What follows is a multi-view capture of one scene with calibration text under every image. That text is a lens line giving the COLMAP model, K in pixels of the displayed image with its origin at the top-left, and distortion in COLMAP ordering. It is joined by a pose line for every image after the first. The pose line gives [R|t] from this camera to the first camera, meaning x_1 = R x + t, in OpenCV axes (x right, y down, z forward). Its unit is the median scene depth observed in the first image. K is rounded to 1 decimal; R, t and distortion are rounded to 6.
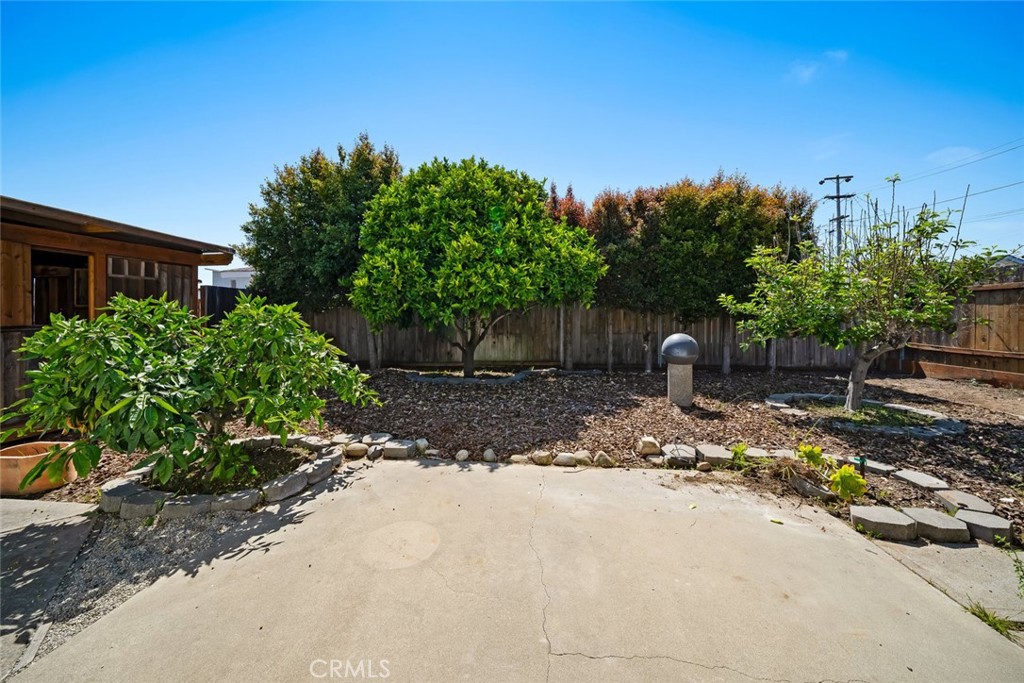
lens RADIAL K [[366.3, 0, 505.9], [0, 366.3, 321.9], [0, 0, 1]] dist [-0.002521, 0.000248]
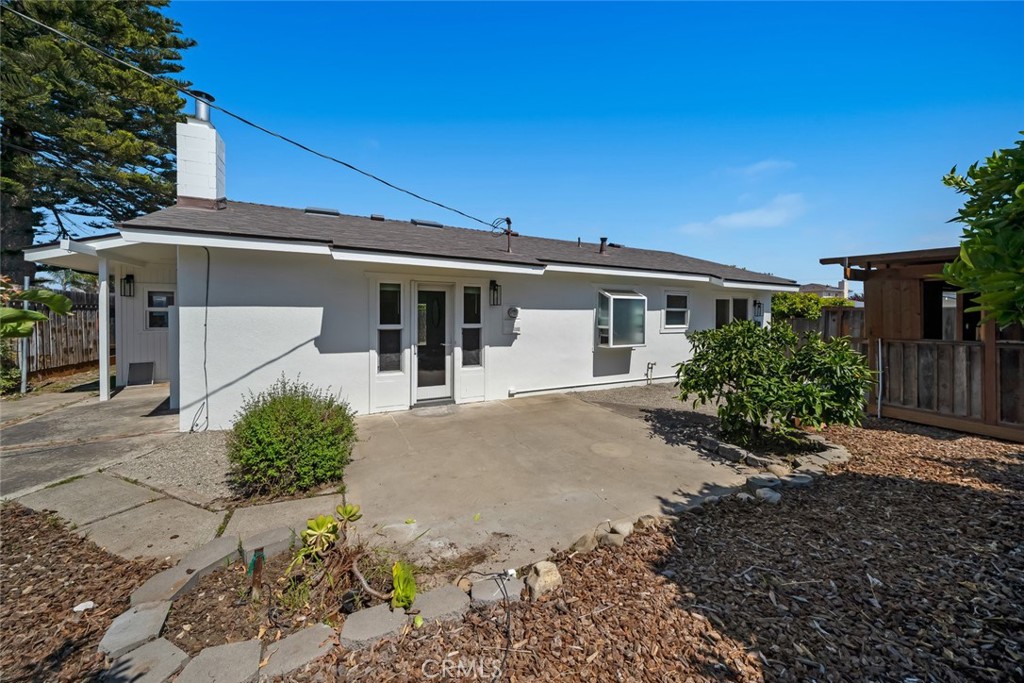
lens RADIAL K [[366.3, 0, 526.8], [0, 366.3, 314.2], [0, 0, 1]] dist [-0.002521, 0.000248]
pose [[-0.827606, -0.004313, -0.561293, 0.673869], [-0.014320, 0.999807, 0.013433, -0.080950], [0.561127, 0.019155, -0.827508, 1.327900]]
